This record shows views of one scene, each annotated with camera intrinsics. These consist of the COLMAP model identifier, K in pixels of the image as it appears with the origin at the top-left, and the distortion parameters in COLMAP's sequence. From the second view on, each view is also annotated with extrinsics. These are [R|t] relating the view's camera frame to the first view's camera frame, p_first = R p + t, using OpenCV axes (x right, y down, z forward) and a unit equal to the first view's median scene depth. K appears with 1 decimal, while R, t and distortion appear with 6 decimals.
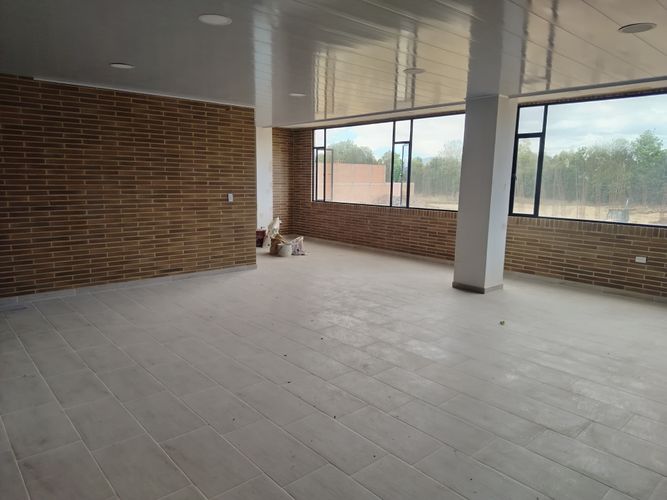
lens RADIAL K [[449.7, 0, 336.2], [0, 449.7, 246.0], [0, 0, 1]] dist [0.000417, -0.005901]
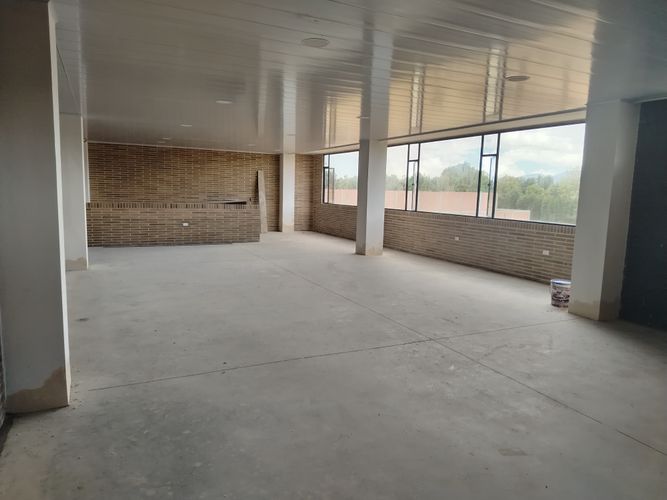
lens RADIAL K [[449.7, 0, 331.0], [0, 449.7, 248.5], [0, 0, 1]] dist [0.000417, -0.005901]
pose [[0.960595, 0.043201, -0.274574, 0.118192], [-0.048393, 0.998754, -0.012163, 0.018589], [0.273706, 0.024971, 0.961489, -0.118085]]
